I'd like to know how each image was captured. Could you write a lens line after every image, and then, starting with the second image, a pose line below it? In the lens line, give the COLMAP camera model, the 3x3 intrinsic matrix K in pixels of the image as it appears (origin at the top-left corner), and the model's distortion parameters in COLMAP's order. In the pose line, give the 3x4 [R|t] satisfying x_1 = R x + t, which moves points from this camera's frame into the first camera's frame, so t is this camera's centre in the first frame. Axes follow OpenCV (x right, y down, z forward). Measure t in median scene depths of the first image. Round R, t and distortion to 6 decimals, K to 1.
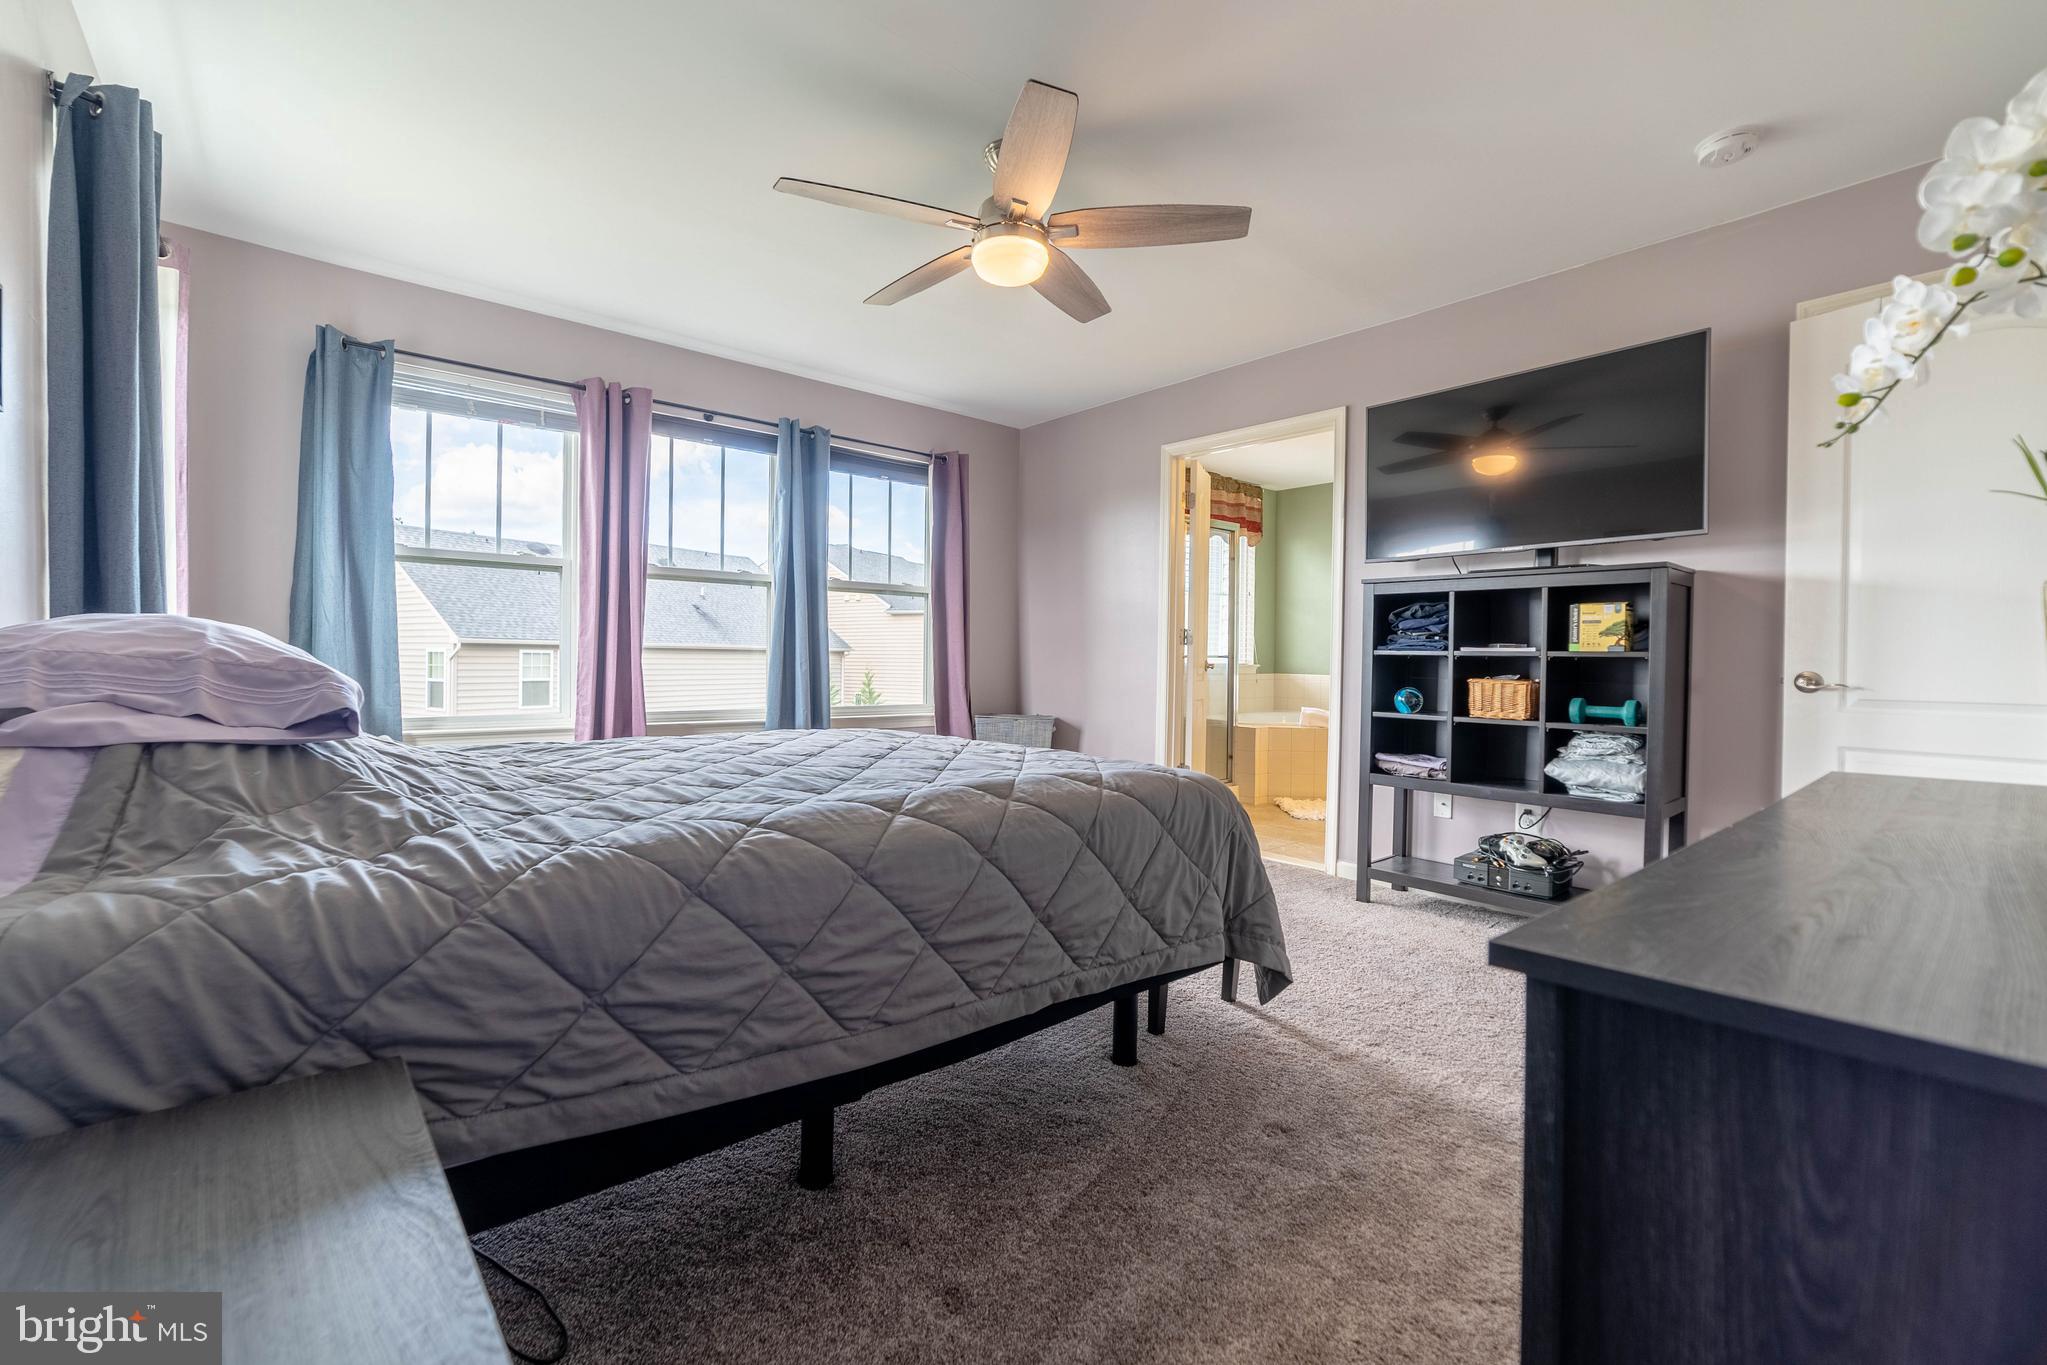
lens RADIAL K [[865.4, 0, 1023.5], [0, 865.4, 682.5], [0, 0, 1]] dist [-0.000545, -0.000037]
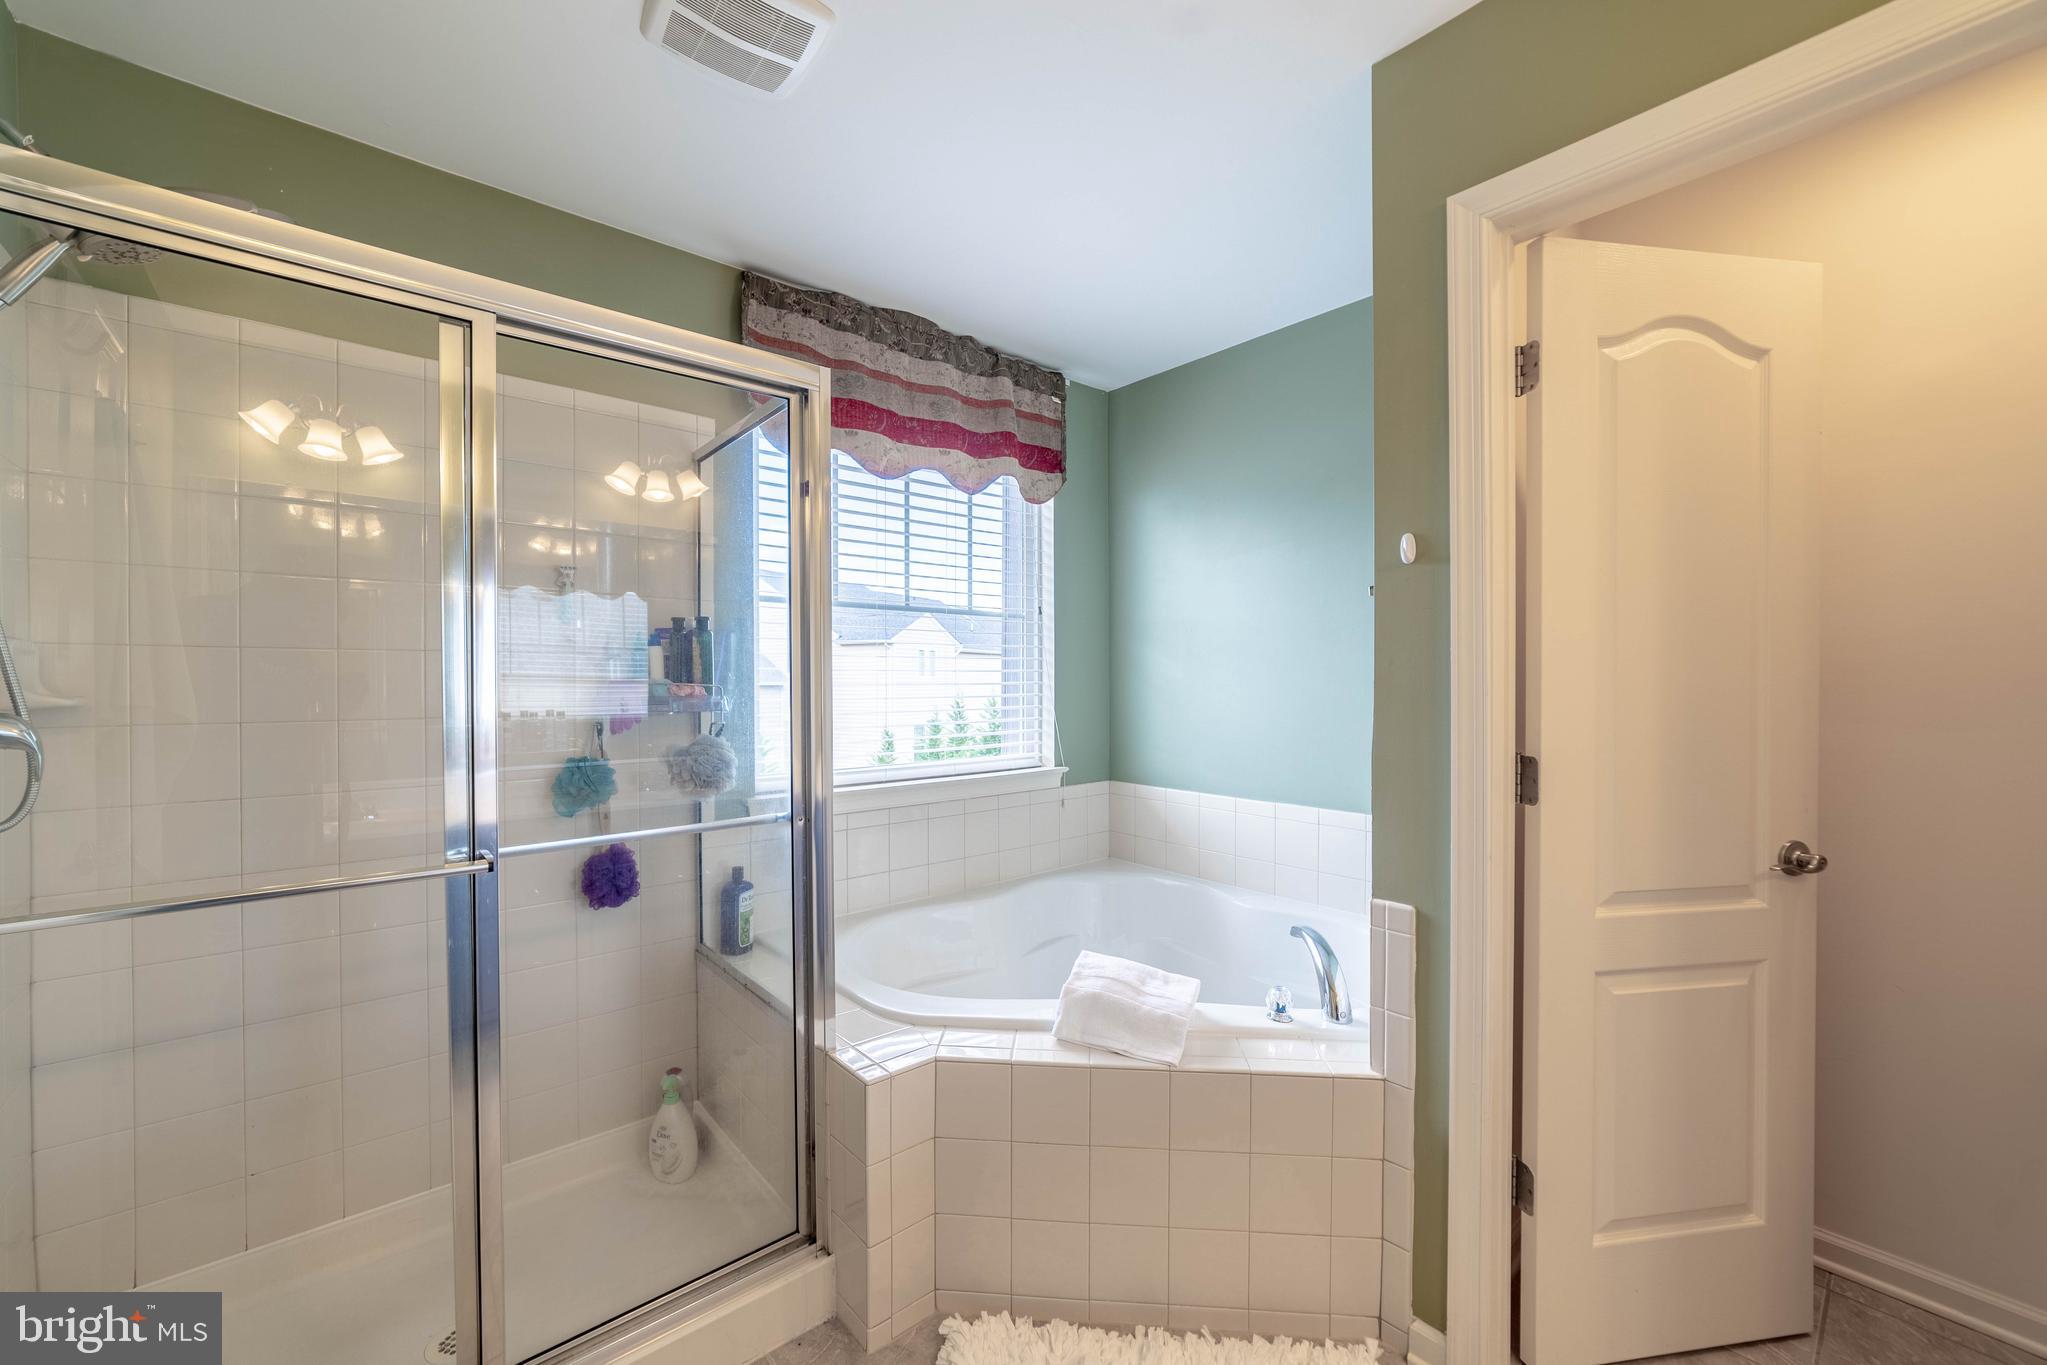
lens RADIAL K [[828.7, 0, 1023.5], [0, 828.7, 682.5], [0, 0, 1]] dist [-0.000088, 0.012636]
pose [[0.999801, -0.008600, -0.017999, 0.262377], [0.008298, 0.999825, -0.016786, -0.058503], [0.018140, 0.016633, 0.999697, 0.576327]]
